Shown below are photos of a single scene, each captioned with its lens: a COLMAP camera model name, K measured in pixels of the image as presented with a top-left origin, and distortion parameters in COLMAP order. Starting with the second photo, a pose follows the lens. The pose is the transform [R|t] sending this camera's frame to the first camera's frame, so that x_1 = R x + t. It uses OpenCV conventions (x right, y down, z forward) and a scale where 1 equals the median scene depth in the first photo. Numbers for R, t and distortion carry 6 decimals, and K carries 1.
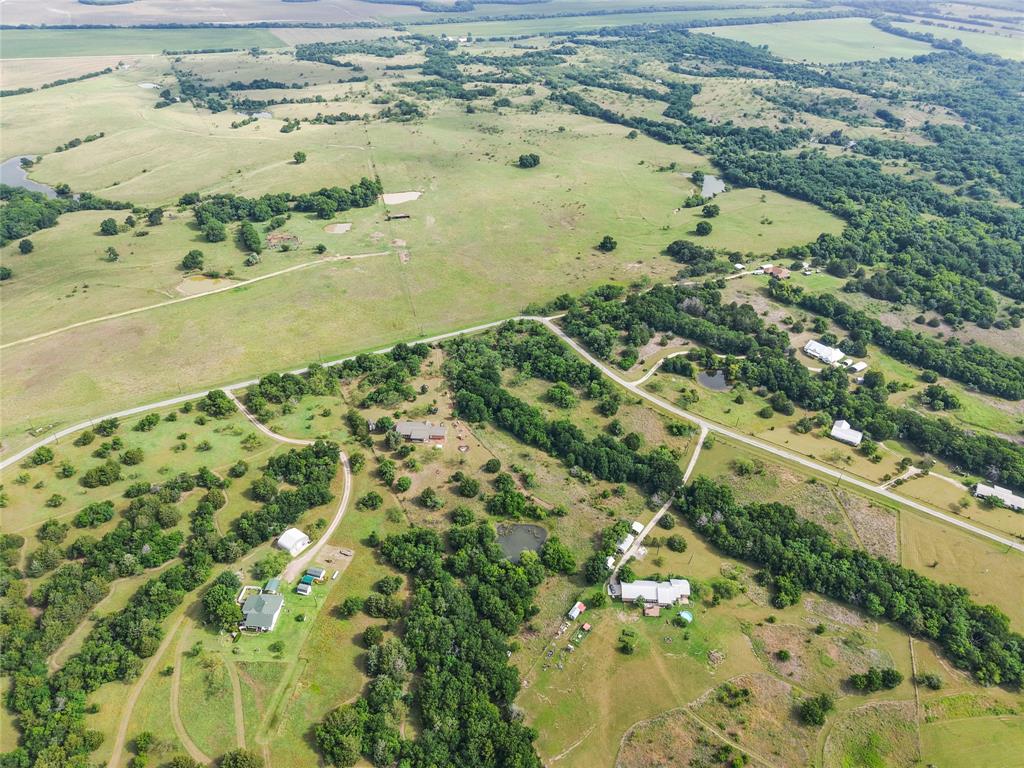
lens RADIAL K [[680.9, 0, 512.0], [0, 680.9, 384.0], [0, 0, 1]] dist [0.031166, -0.031803]
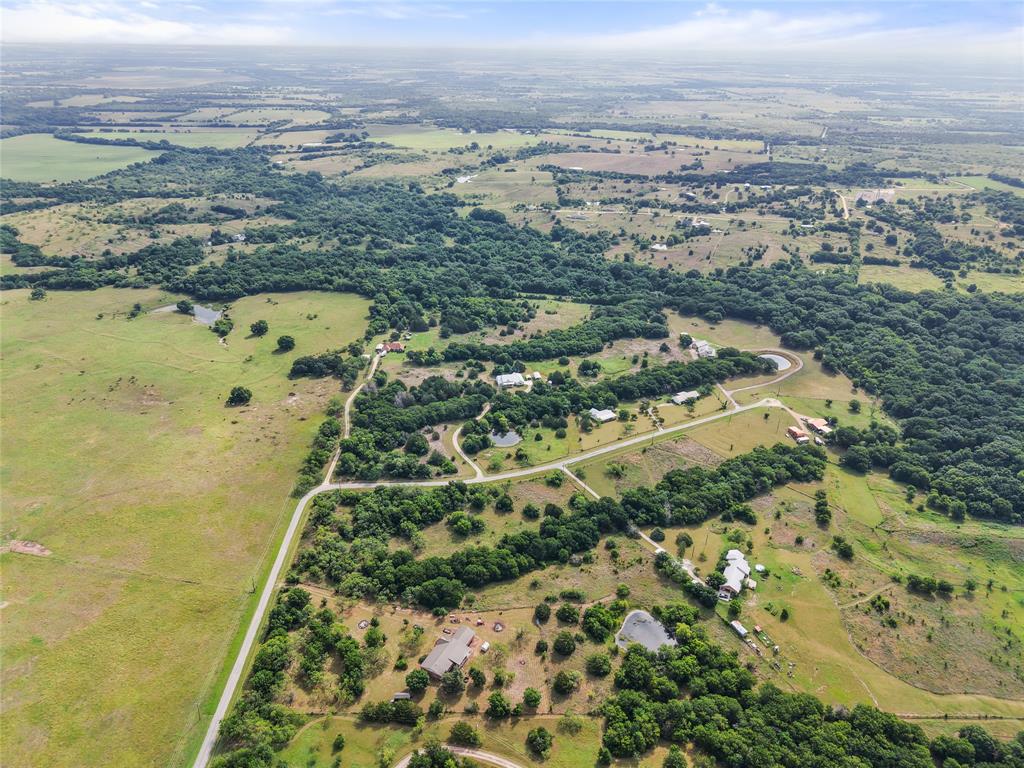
lens RADIAL K [[680.9, 0, 512.0], [0, 680.9, 384.0], [0, 0, 1]] dist [0.031166, -0.031803]
pose [[0.439250, -0.417245, 0.795591, -0.584615], [0.513816, 0.843132, 0.158497, -0.270998], [-0.736921, 0.339168, 0.584733, 0.370973]]
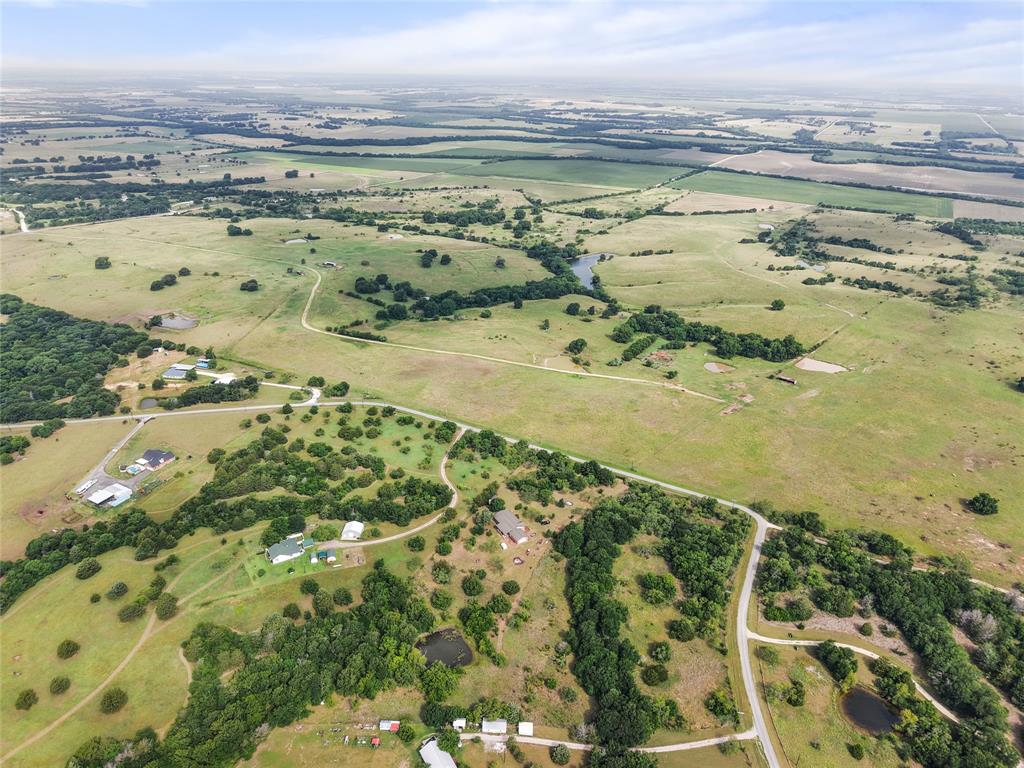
lens RADIAL K [[680.9, 0, 512.0], [0, 680.9, 384.0], [0, 0, 1]] dist [0.031166, -0.031803]
pose [[0.543655, 0.340135, -0.767299, 0.576733], [-0.485345, 0.873253, 0.043222, -0.162829], [0.684748, 0.348907, 0.639831, 0.248541]]
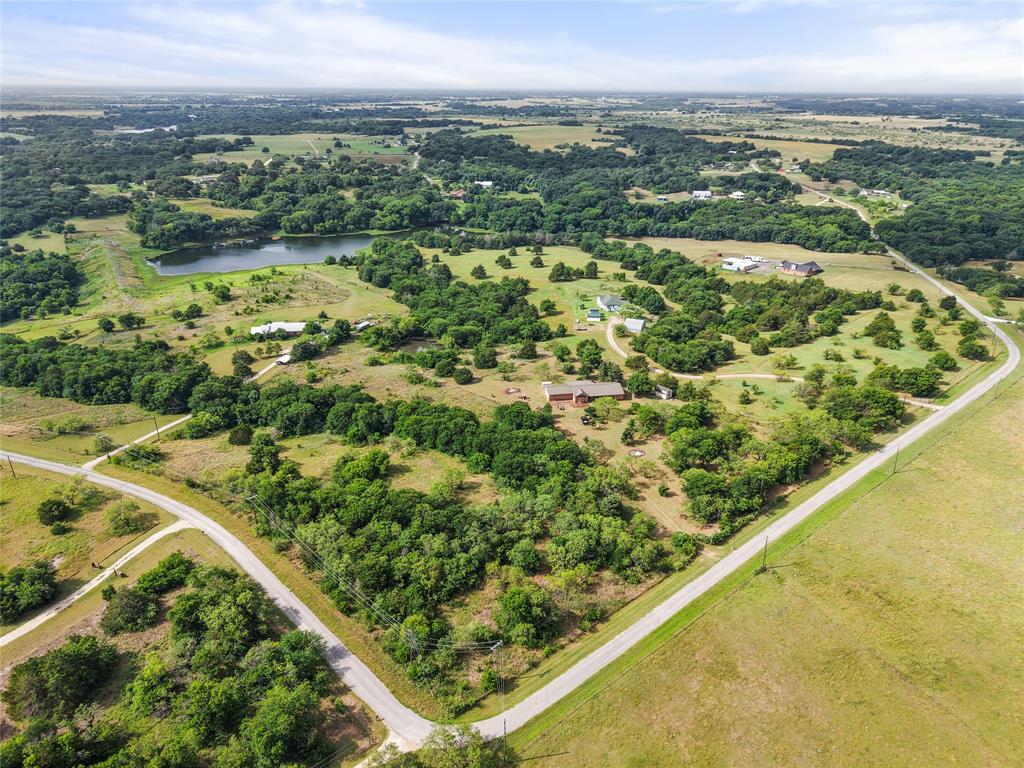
lens RADIAL K [[680.9, 0, 512.0], [0, 680.9, 384.0], [0, 0, 1]] dist [0.031166, -0.031803]
pose [[-0.976271, 0.062067, -0.207466, 0.068613], [-0.144791, 0.525319, 0.838496, -0.465300], [0.161029, 0.848638, -0.503868, 1.280474]]
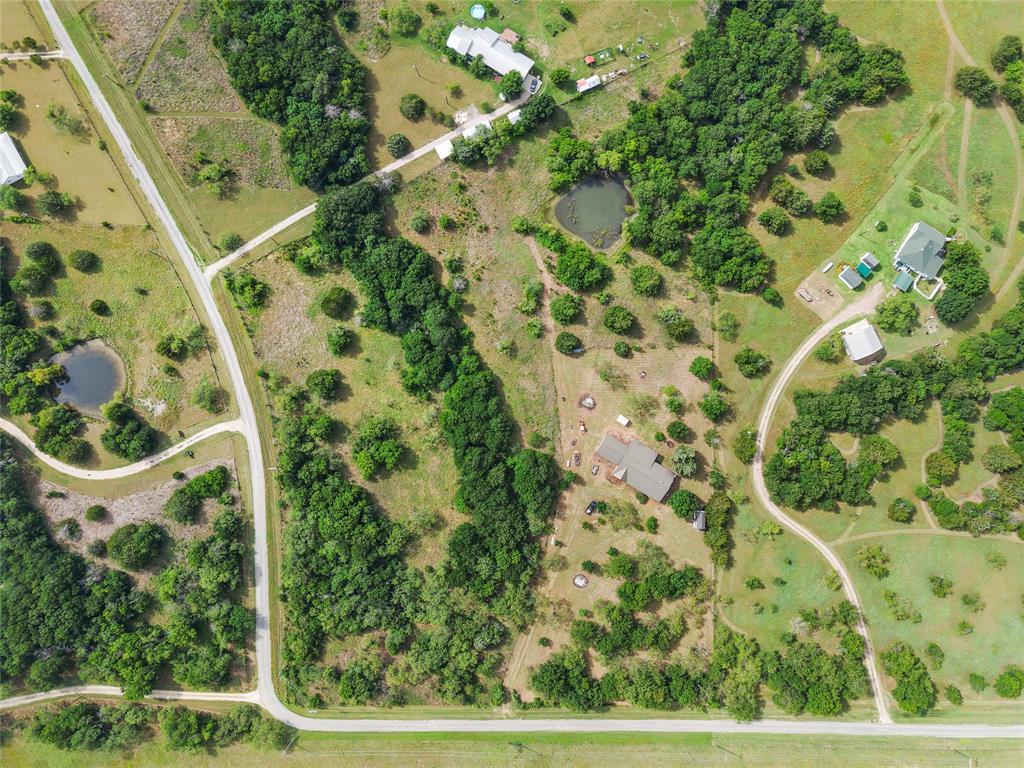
lens RADIAL K [[680.9, 0, 512.0], [0, 680.9, 384.0], [0, 0, 1]] dist [0.031166, -0.031803]
pose [[-0.874882, -0.483024, -0.035636, 0.022454], [0.247034, -0.508308, 0.824983, -0.423111], [-0.416600, 0.712959, 0.564033, 0.623261]]
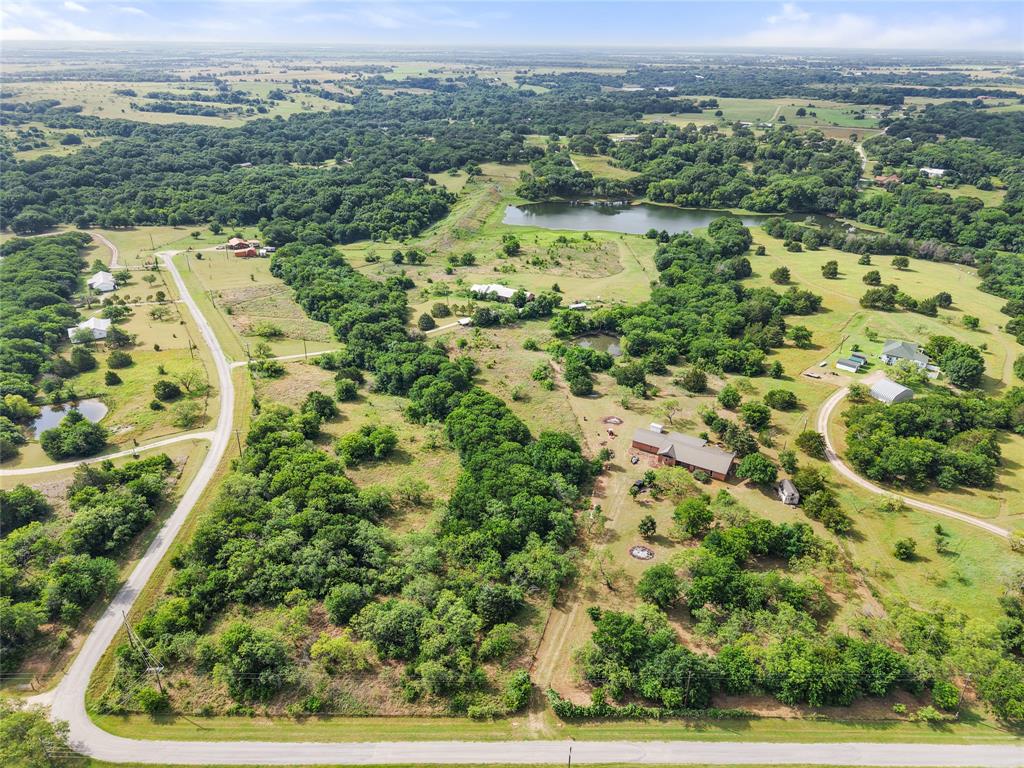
lens RADIAL K [[680.9, 0, 512.0], [0, 680.9, 384.0], [0, 0, 1]] dist [0.031166, -0.031803]
pose [[-0.883309, -0.233575, 0.406458, -0.211433], [0.247993, 0.502962, 0.827967, -0.393661], [-0.397825, 0.832149, -0.386346, 1.171733]]
